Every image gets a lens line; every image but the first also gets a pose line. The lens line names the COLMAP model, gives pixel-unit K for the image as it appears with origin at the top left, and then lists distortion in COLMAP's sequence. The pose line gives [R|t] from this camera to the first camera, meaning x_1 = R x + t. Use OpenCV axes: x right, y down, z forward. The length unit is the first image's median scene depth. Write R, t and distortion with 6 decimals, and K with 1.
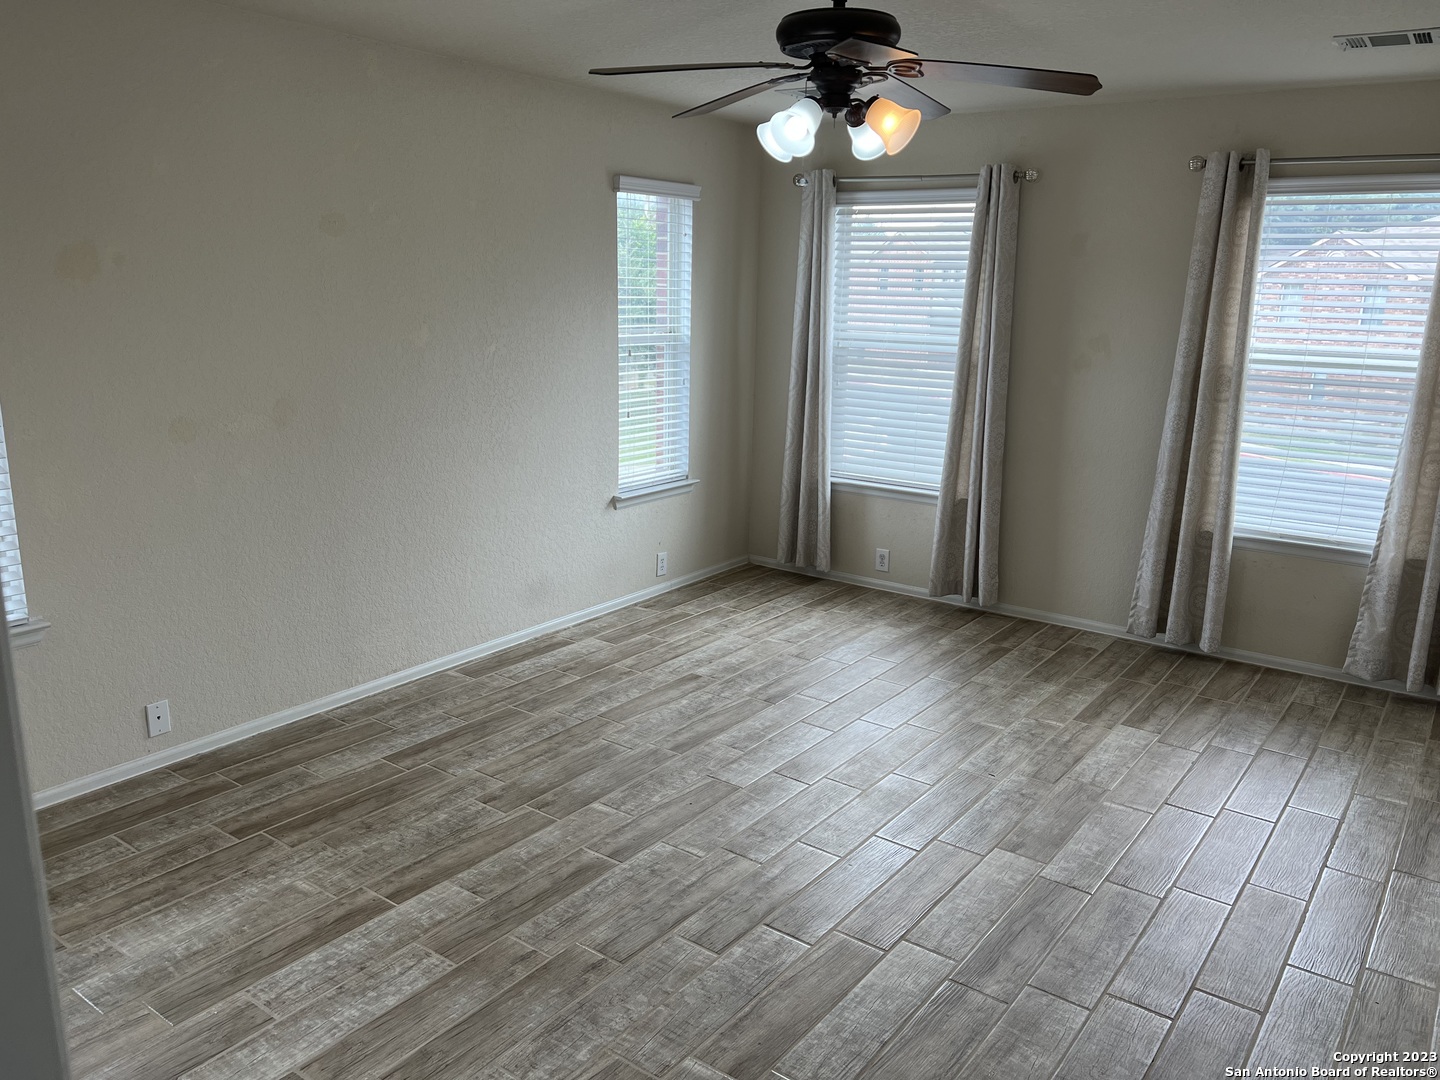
lens RADIAL K [[1084.3, 0, 723.8], [0, 1084.3, 541.2], [0, 0, 1]] dist [0.070597, -0.076460]
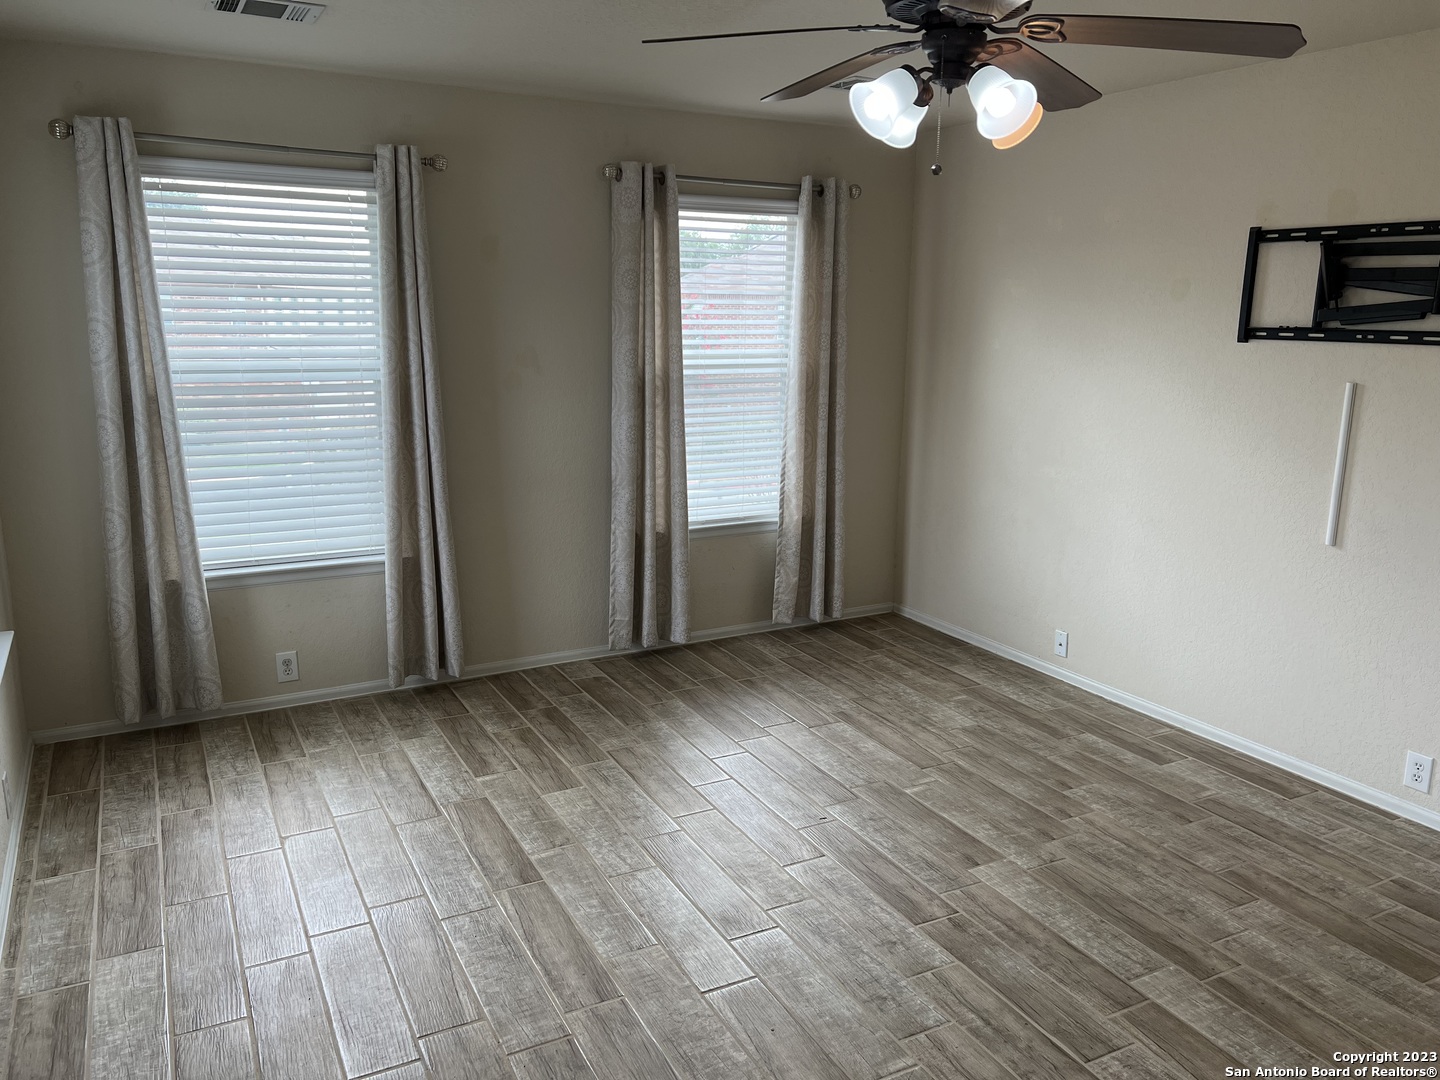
lens RADIAL K [[1084.3, 0, 721.8], [0, 1084.3, 543.8], [0, 0, 1]] dist [0.070597, -0.076460]
pose [[0.433203, -0.210980, 0.876255, -0.421374], [0.209043, 0.969225, 0.130018, -0.115586], [-0.876719, 0.126851, 0.463975, 0.458369]]
